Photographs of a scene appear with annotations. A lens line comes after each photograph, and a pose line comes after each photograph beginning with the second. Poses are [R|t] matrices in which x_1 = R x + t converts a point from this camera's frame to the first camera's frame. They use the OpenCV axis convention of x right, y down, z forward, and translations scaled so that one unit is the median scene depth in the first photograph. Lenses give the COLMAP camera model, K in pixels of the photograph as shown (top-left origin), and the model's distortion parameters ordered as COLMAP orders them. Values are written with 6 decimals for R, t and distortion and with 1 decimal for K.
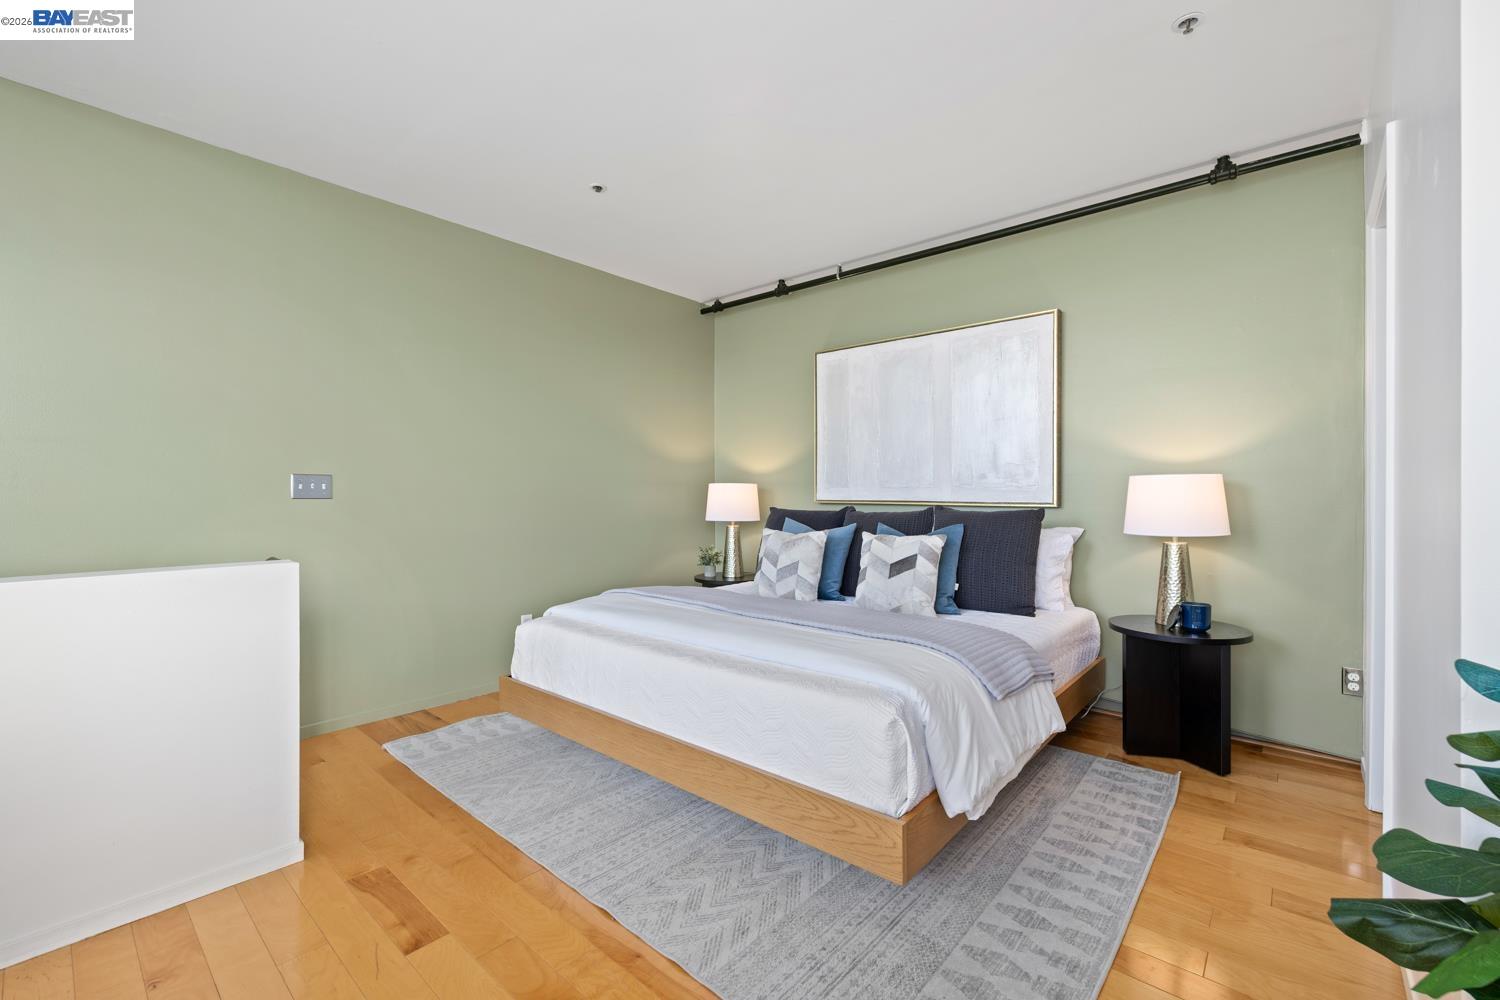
lens RADIAL K [[637.7, 0, 749.1], [0, 637.7, 499.9], [0, 0, 1]] dist [0.002649, 0.000042]
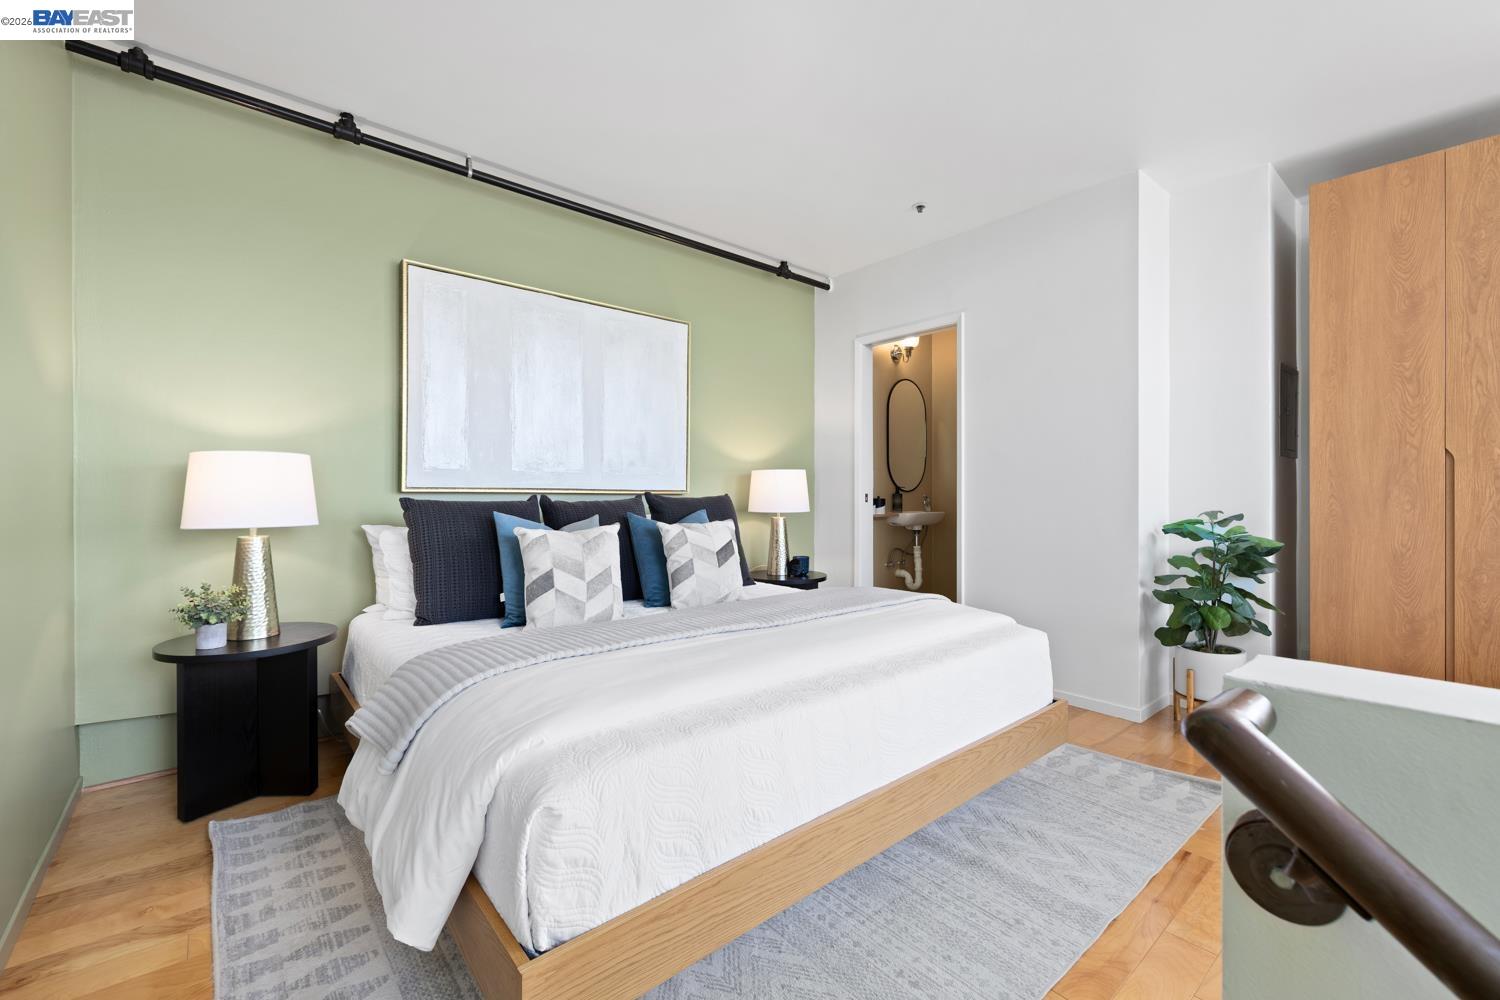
lens RADIAL K [[637.7, 0, 749.4], [0, 637.7, 496.0], [0, 0, 1]] dist [0.002649, 0.000042]
pose [[0.149841, -0.007918, 0.988678, -0.613350], [-0.002272, 0.999963, 0.008352, 0.005521], [-0.988707, -0.003498, 0.149818, 0.685360]]
